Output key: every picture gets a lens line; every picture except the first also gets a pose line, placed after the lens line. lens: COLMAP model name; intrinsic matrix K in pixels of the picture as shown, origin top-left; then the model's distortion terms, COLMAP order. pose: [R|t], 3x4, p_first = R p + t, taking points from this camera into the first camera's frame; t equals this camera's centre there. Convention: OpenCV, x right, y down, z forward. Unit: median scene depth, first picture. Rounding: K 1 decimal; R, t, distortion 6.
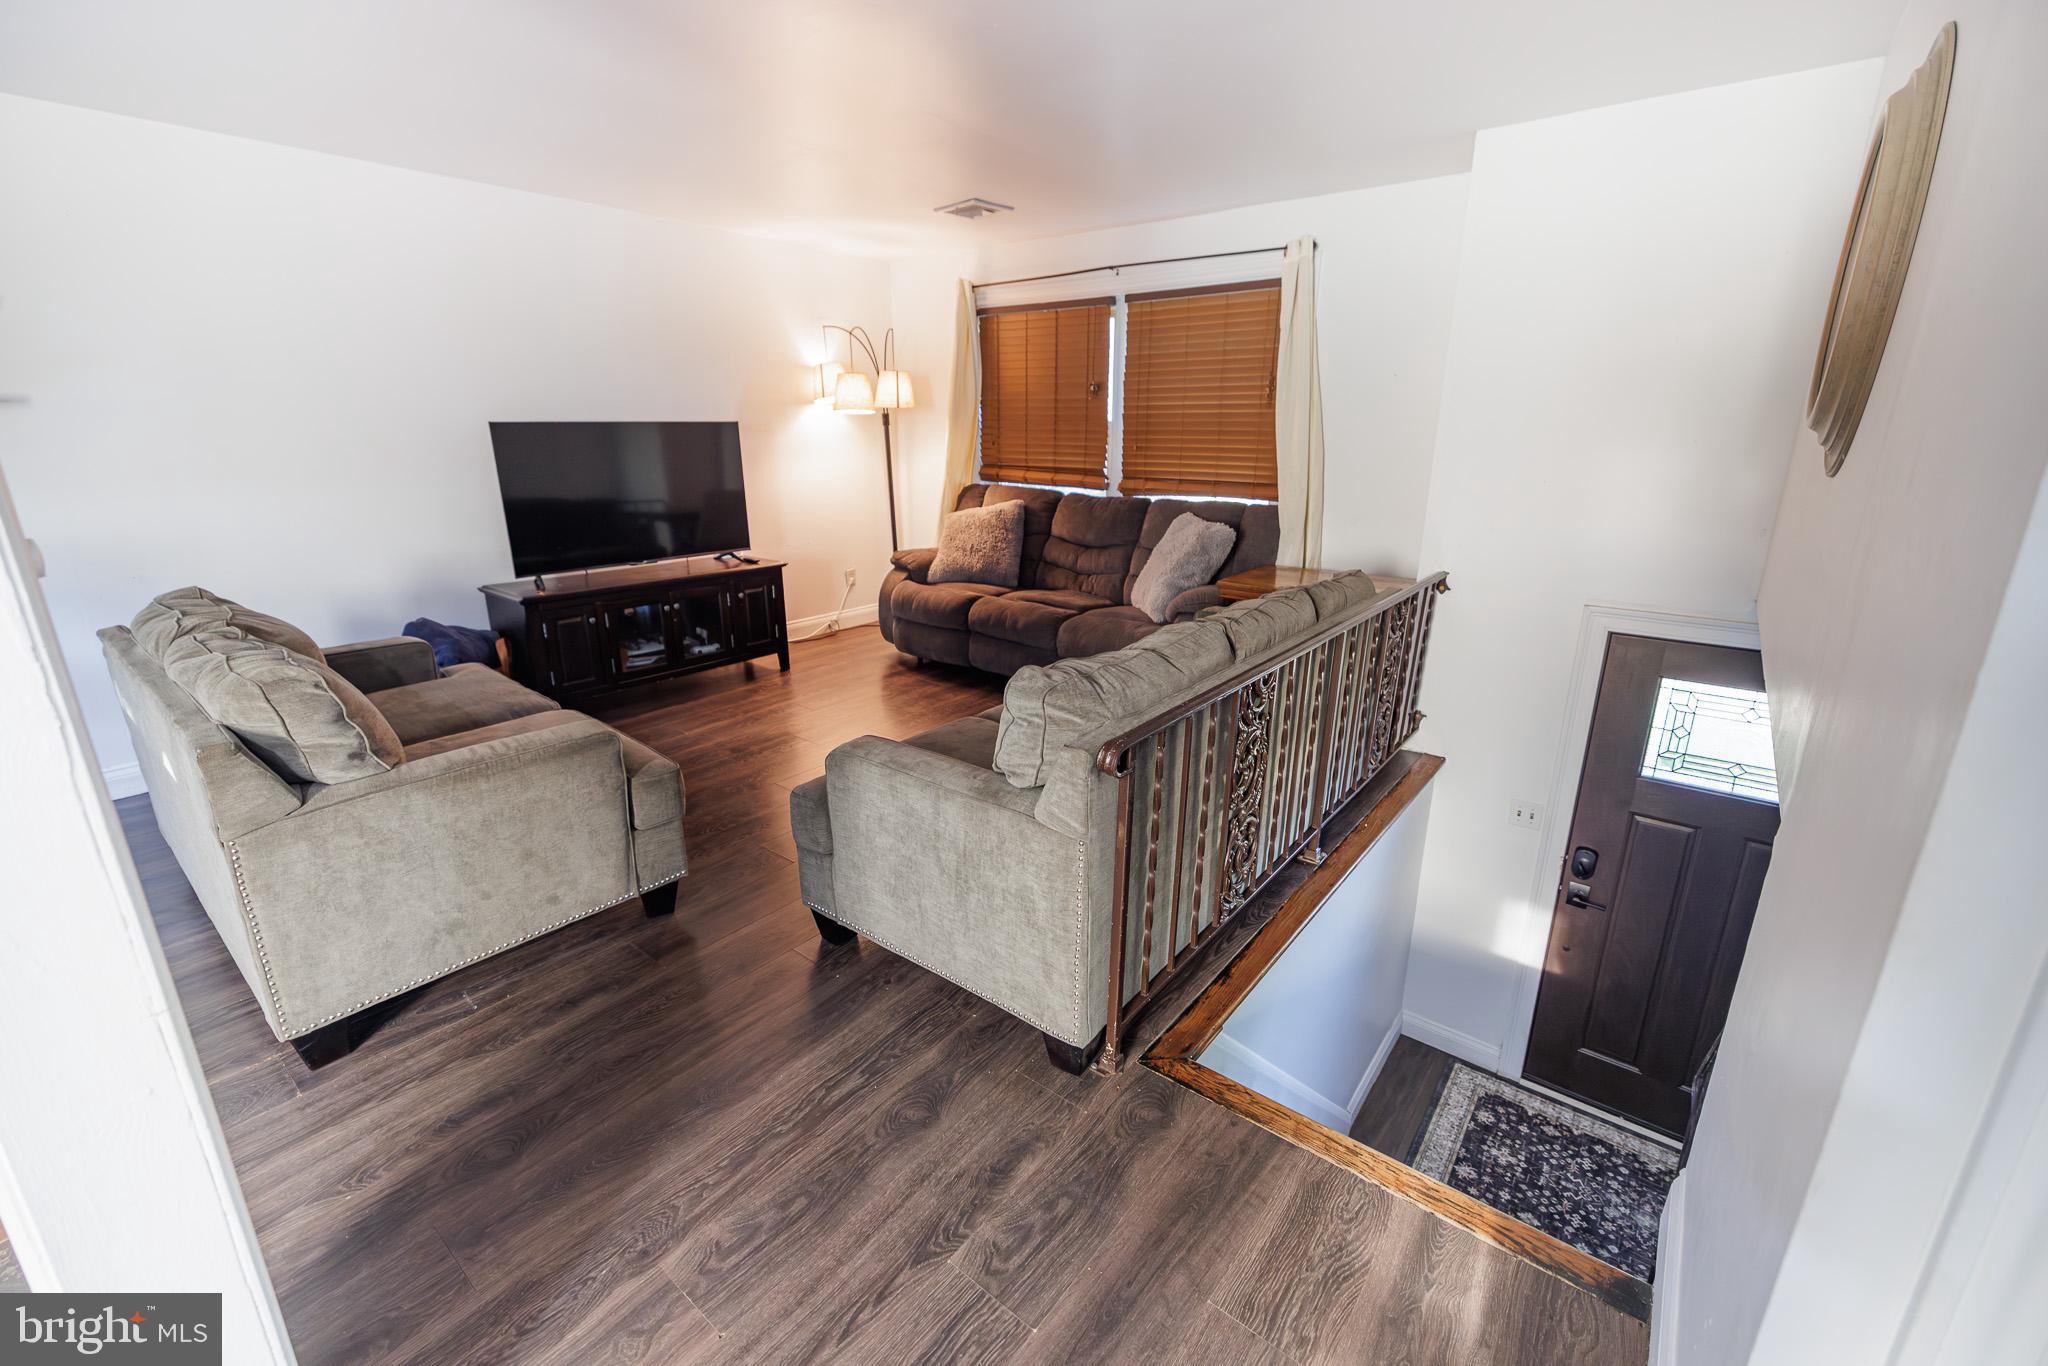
lens RADIAL K [[855.3, 0, 1020.1], [0, 855.3, 673.2], [0, 0, 1]] dist [0.001033, -0.000174]
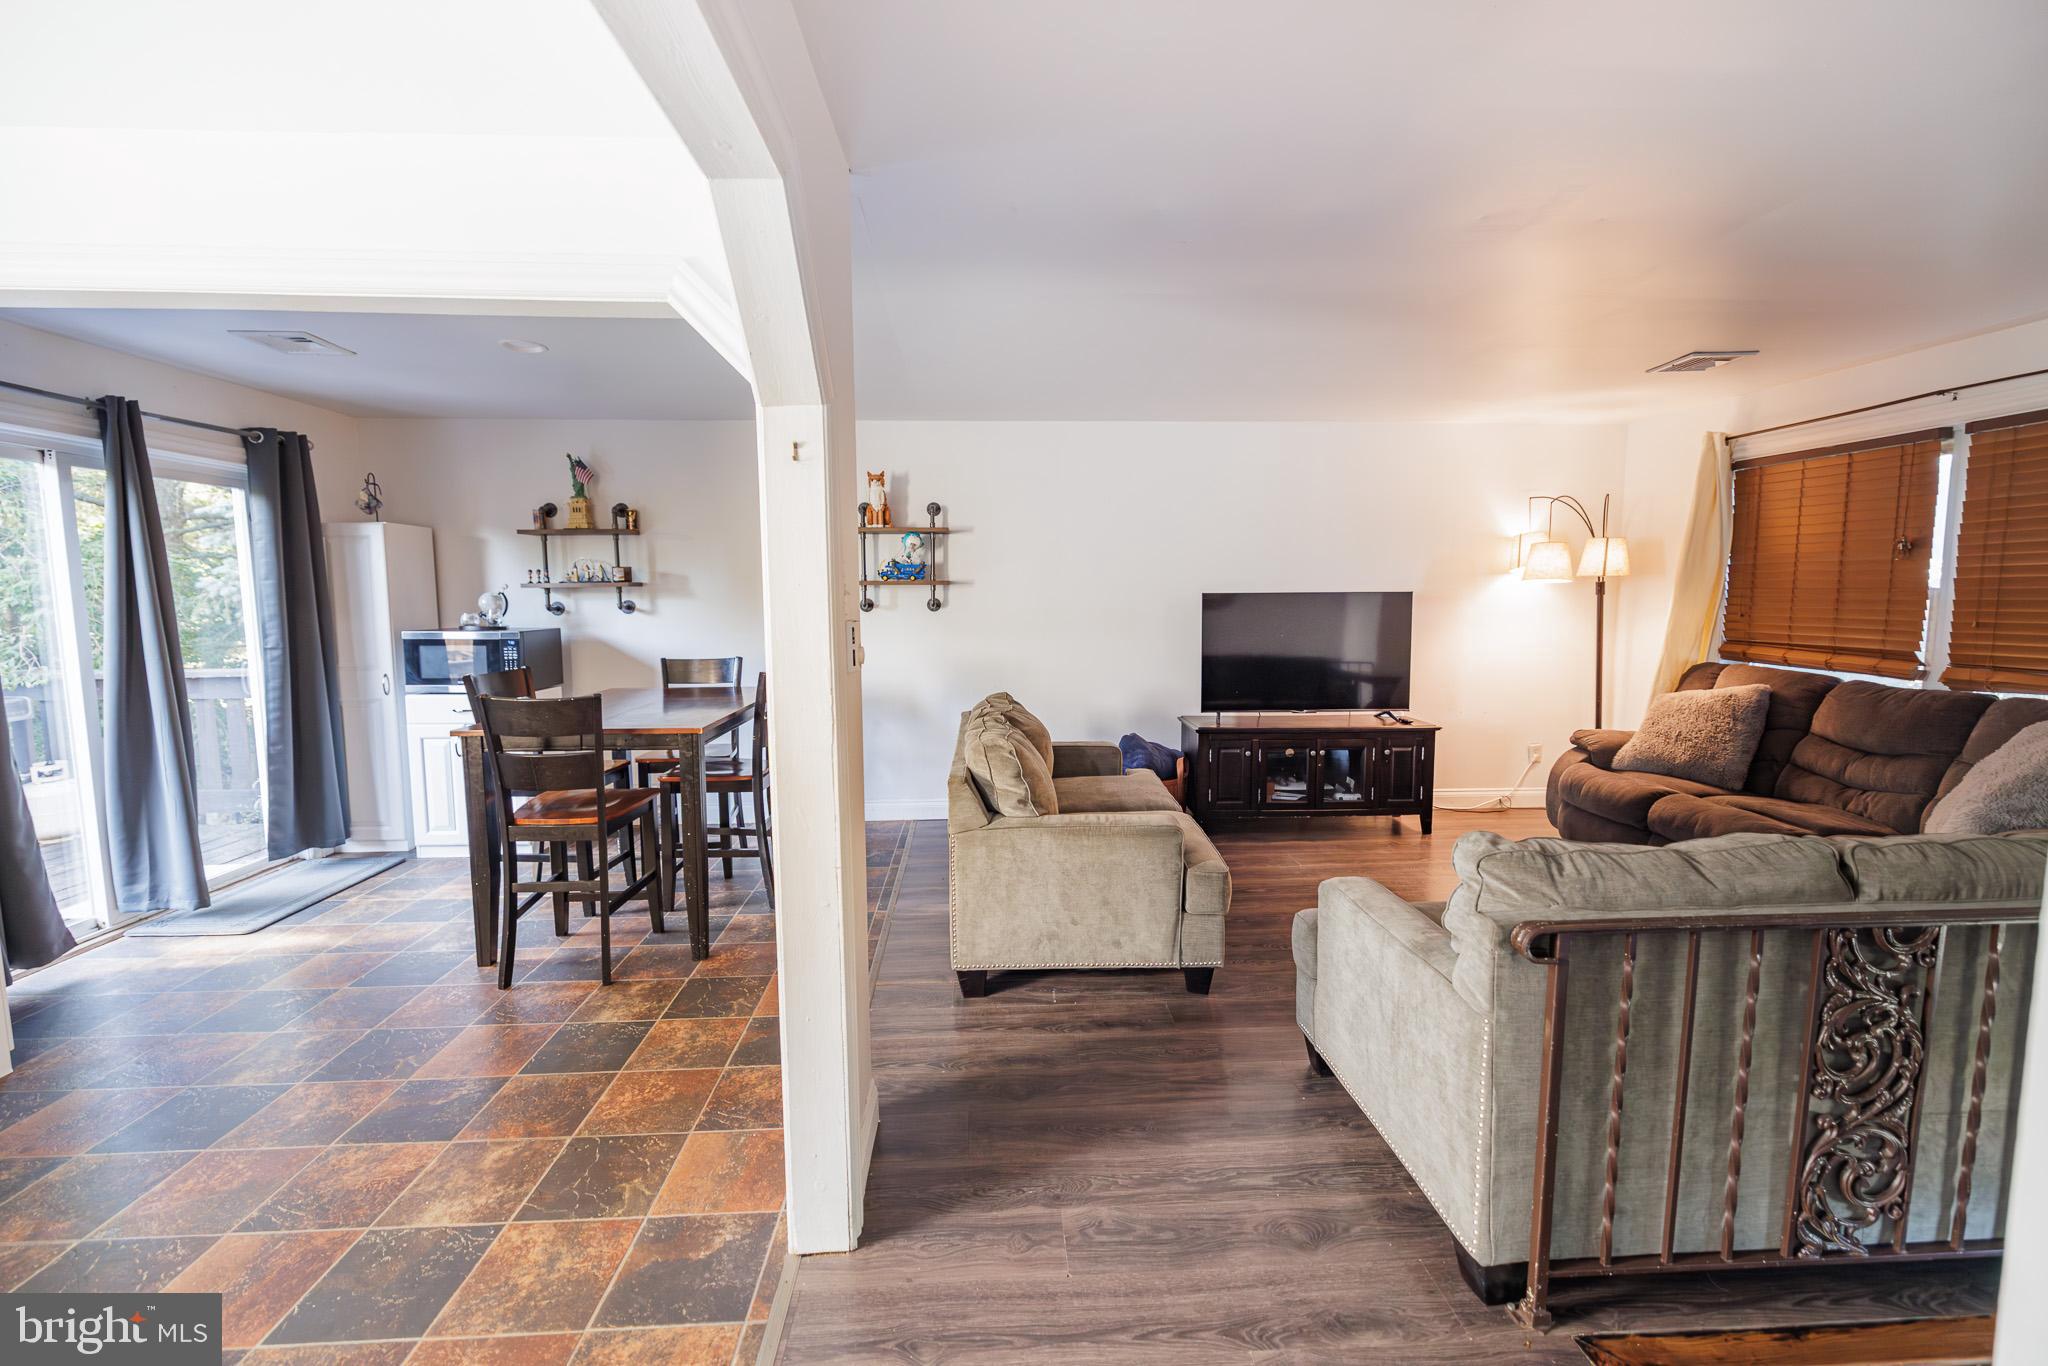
lens RADIAL K [[855.3, 0, 1020.1], [0, 855.3, 673.2], [0, 0, 1]] dist [0.001033, -0.000174]
pose [[0.658049, 0.066004, -0.750076, 0.210130], [-0.206370, 0.973816, -0.095358, 0.009950], [0.724143, 0.217543, 0.654441, -0.041094]]
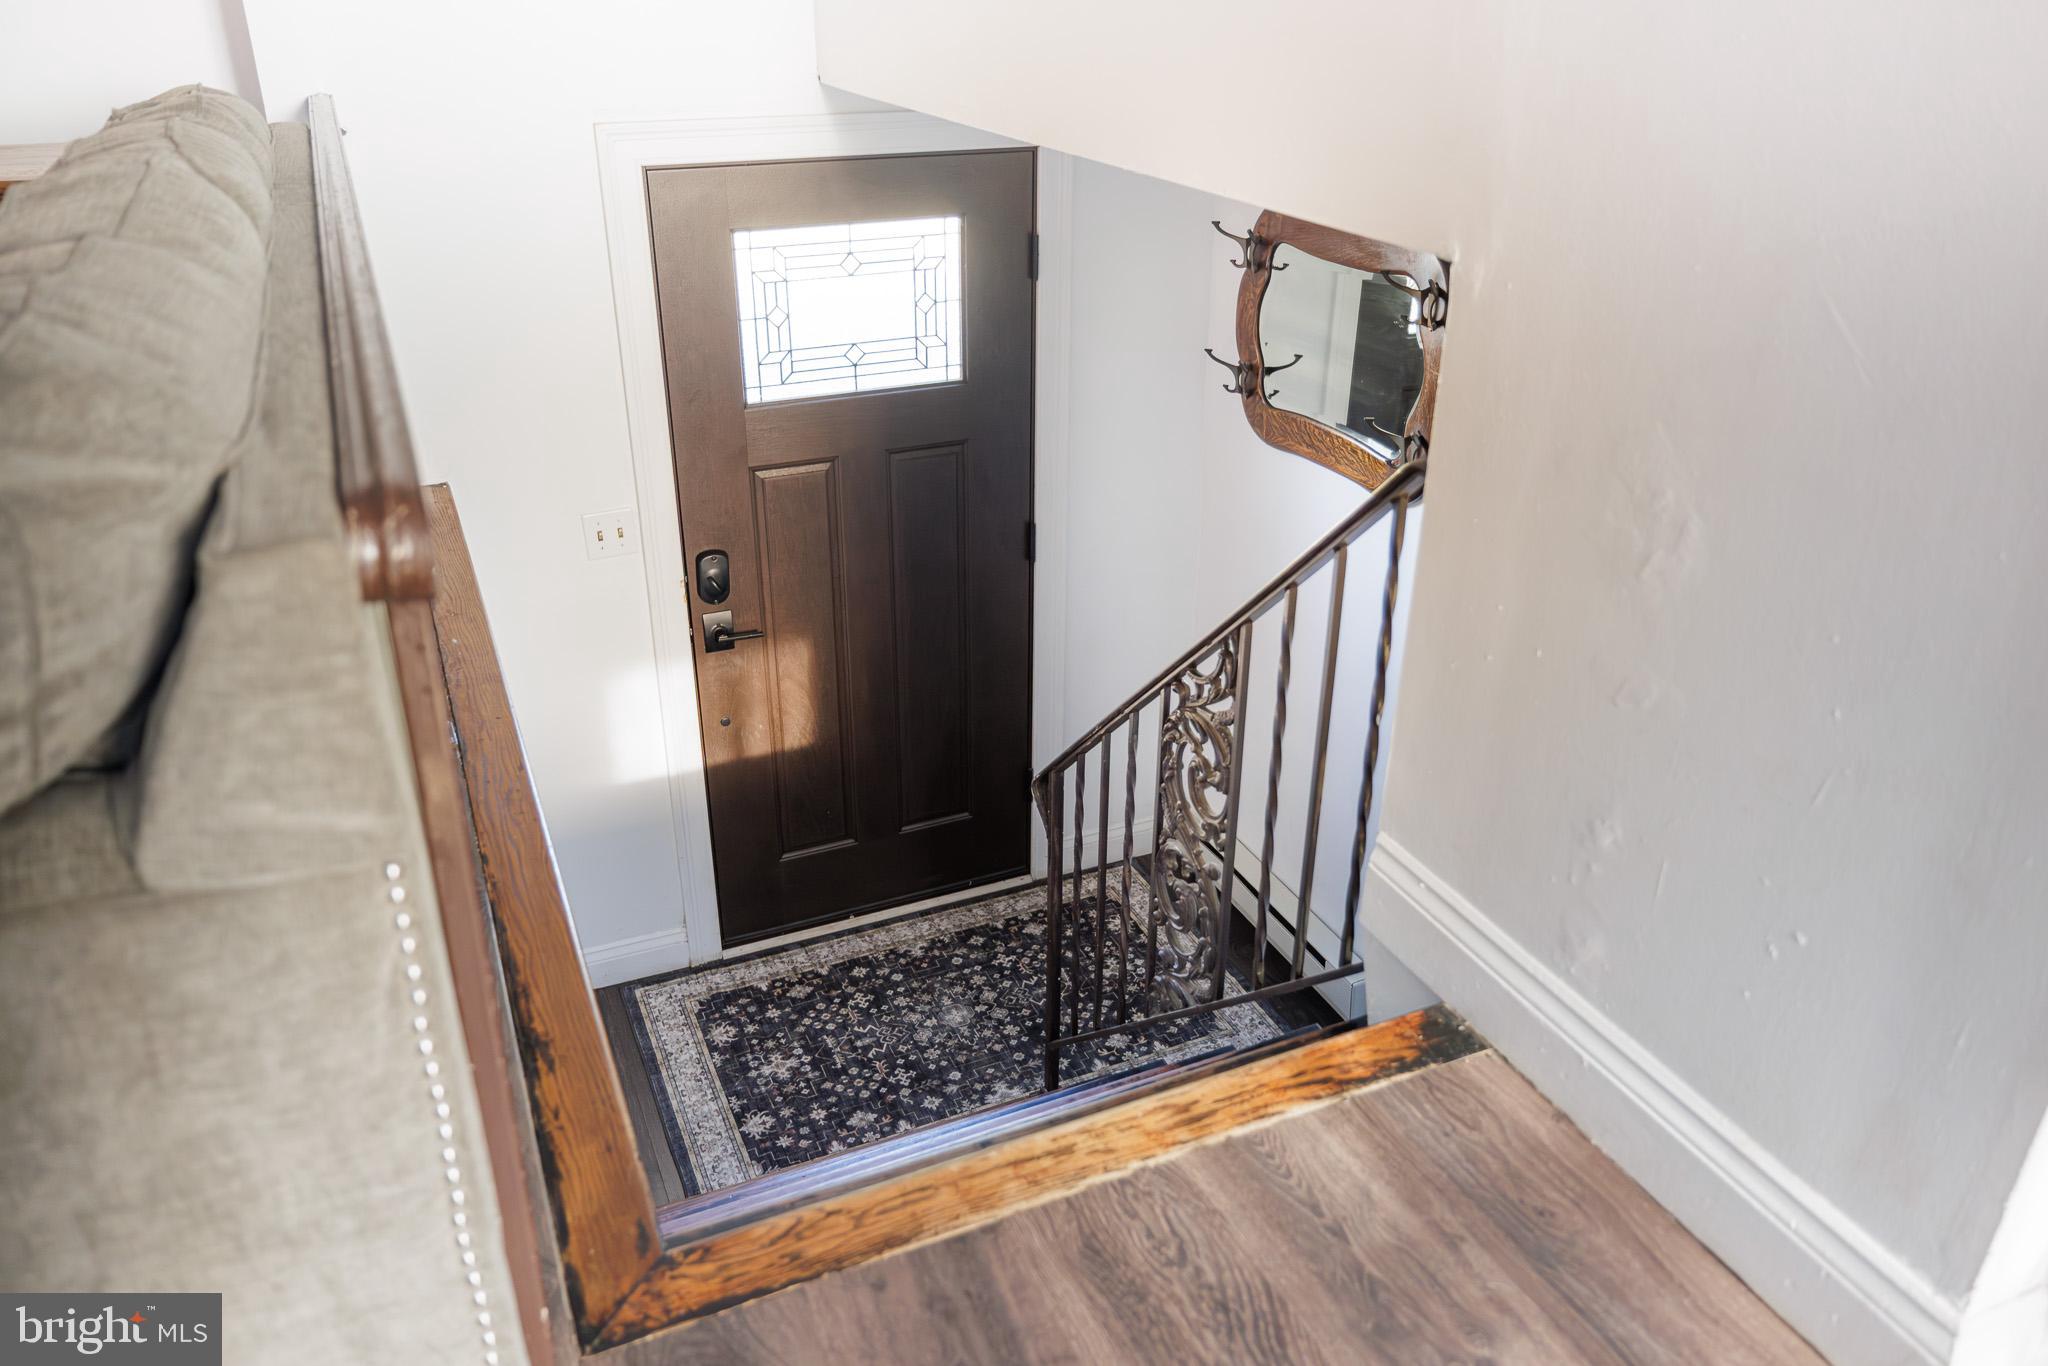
lens RADIAL K [[1482.7, 0, 1024.0], [0, 1482.7, 683.0], [0, 0, 1]] dist [0.007023, 0.004788]
pose [[0.460592, -0.393112, 0.795813, -0.098495], [0.245418, 0.918027, 0.311442, 0.020292], [-0.853010, 0.051859, 0.519312, 0.283407]]
